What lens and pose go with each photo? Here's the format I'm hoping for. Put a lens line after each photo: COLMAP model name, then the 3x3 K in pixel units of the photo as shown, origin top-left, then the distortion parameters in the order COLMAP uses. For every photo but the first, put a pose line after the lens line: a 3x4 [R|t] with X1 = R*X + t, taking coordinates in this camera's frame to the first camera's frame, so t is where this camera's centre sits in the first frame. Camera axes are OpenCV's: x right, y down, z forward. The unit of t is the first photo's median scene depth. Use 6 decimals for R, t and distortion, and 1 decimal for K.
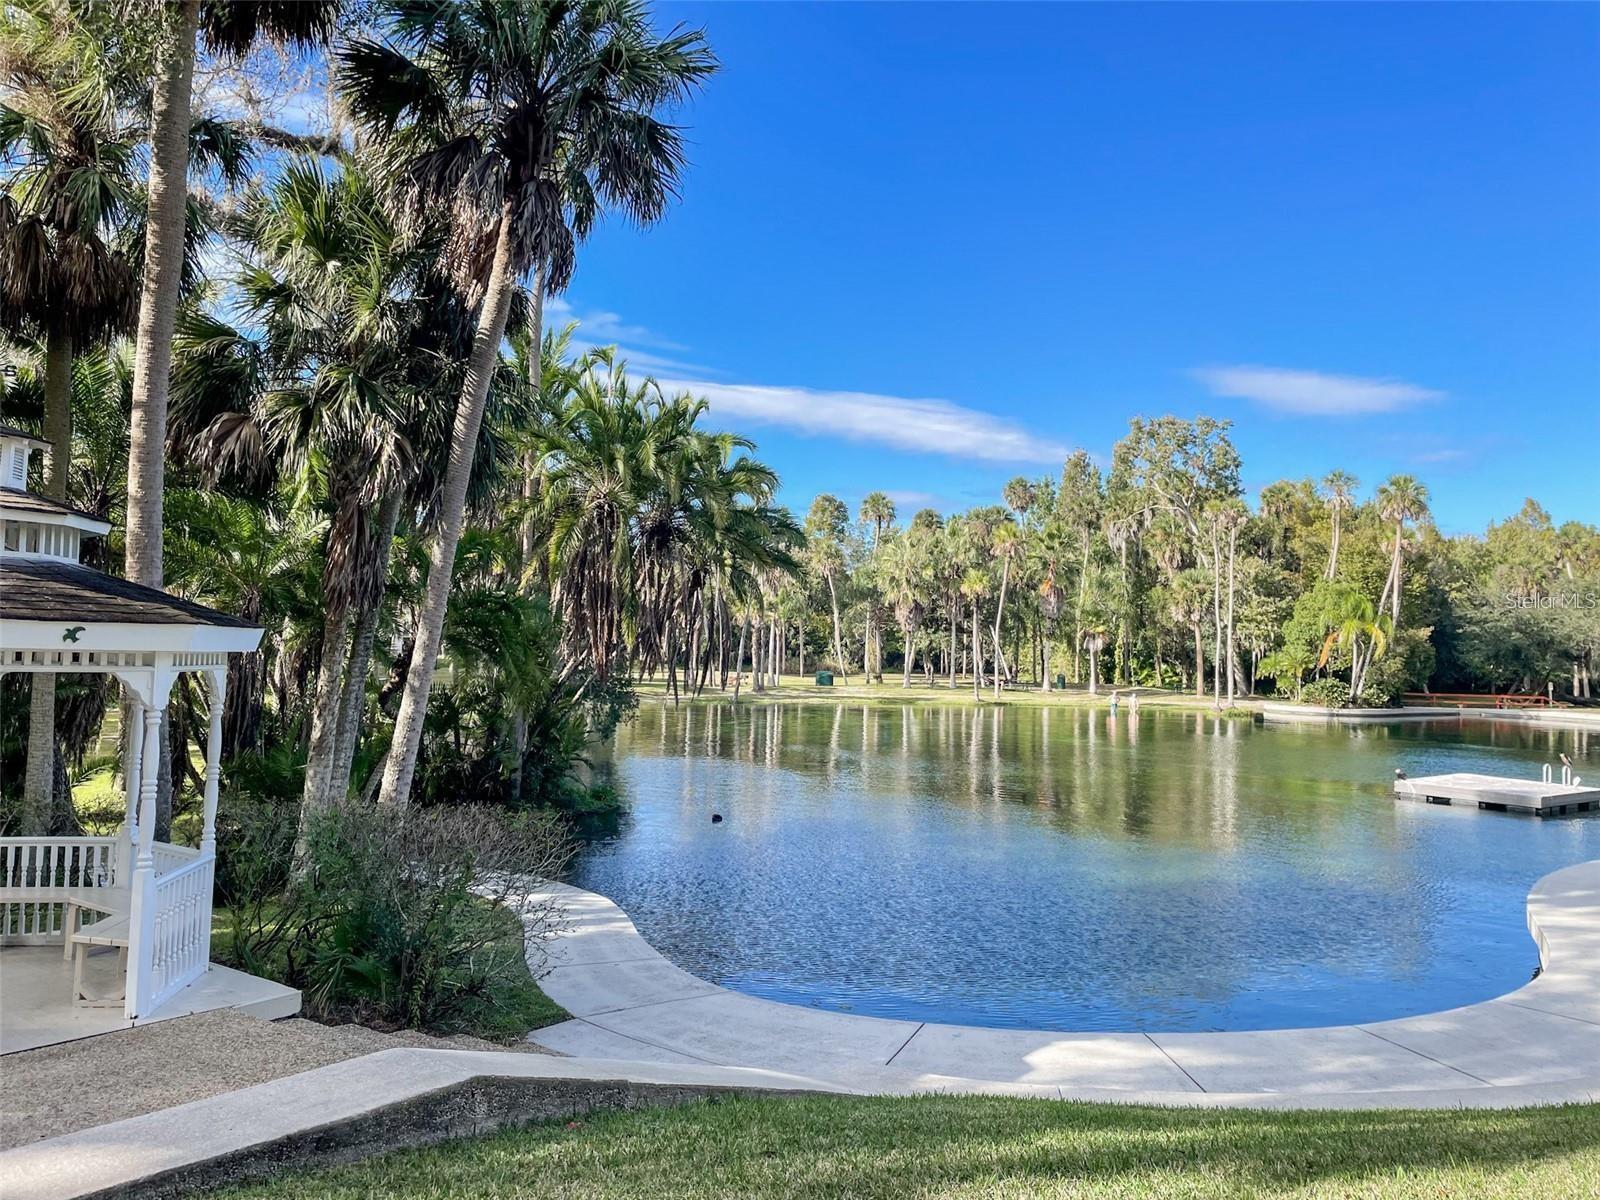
lens RADIAL K [[1225.4, 0, 806.1], [0, 1225.4, 580.0], [0, 0, 1]] dist [0.074638, -0.094440]
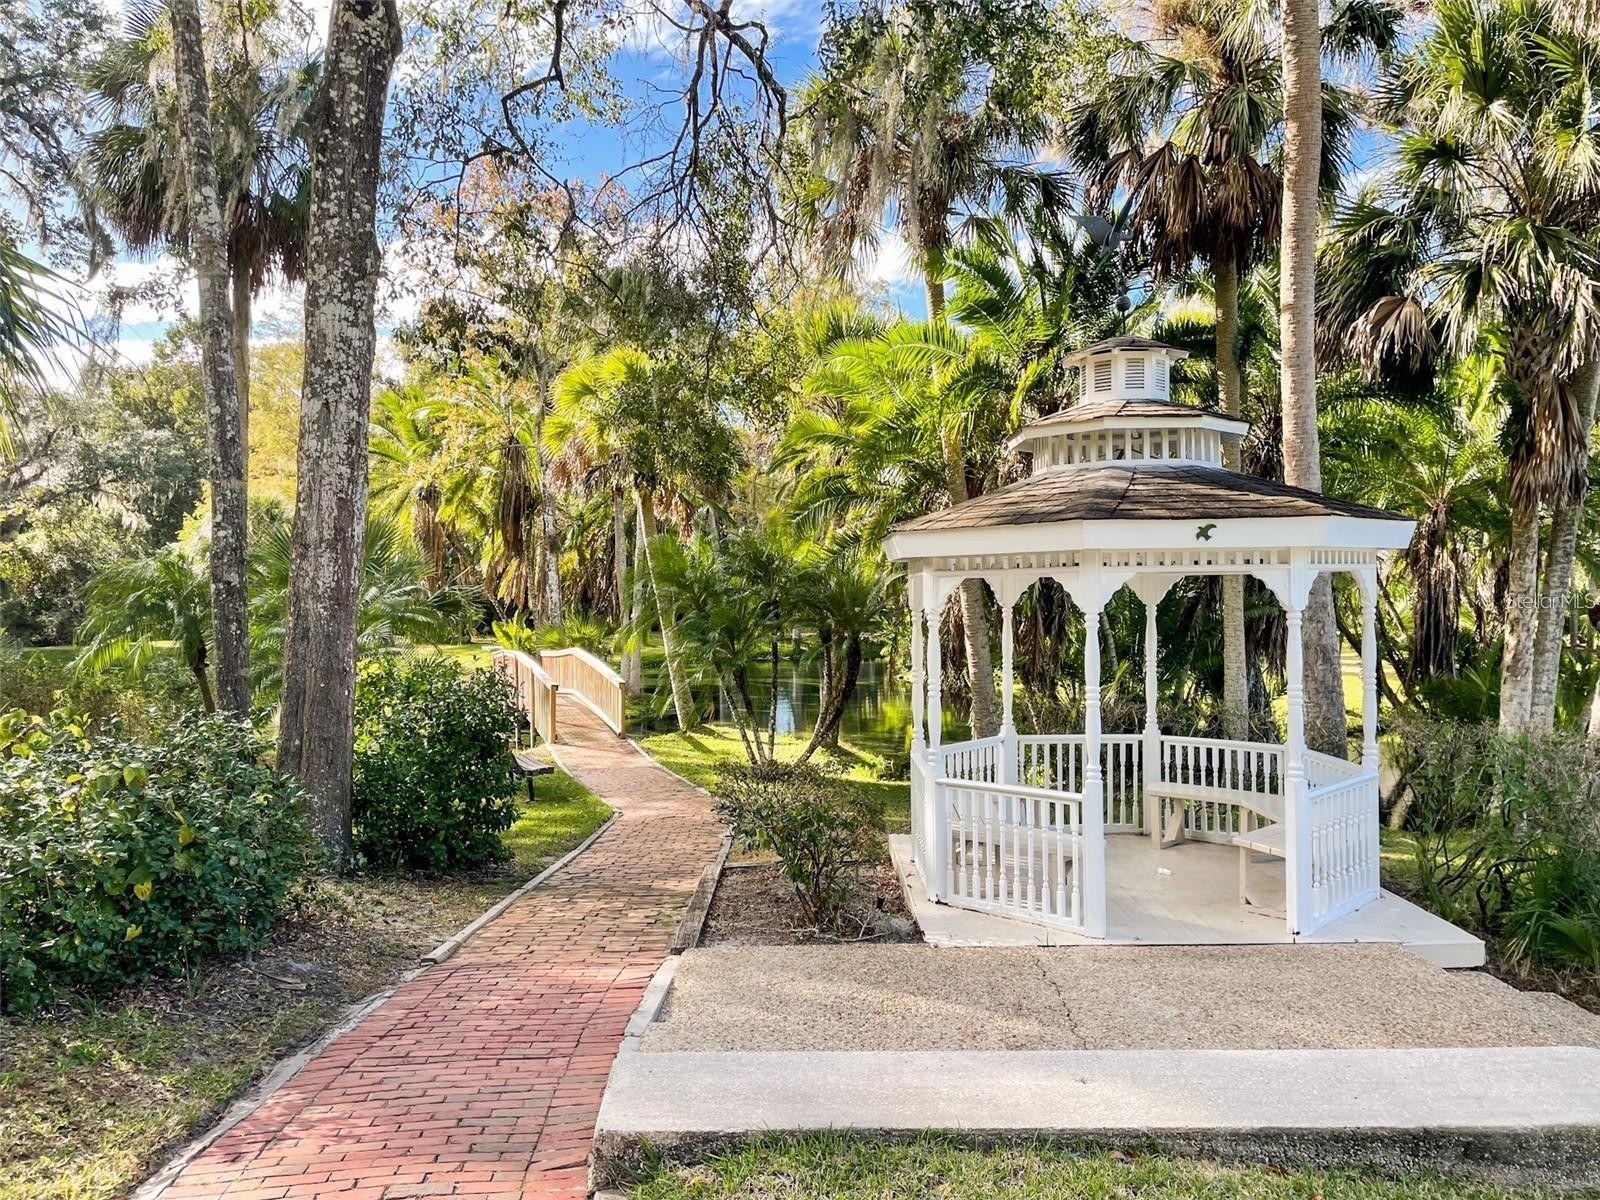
lens RADIAL K [[1225.4, 0, 806.1], [0, 1225.4, 580.0], [0, 0, 1]] dist [0.074638, -0.094440]
pose [[0.617710, -0.028507, -0.785889, -0.017947], [0.074554, 0.996965, 0.022436, 0.030917], [0.782864, -0.072450, 0.617960, 0.129163]]
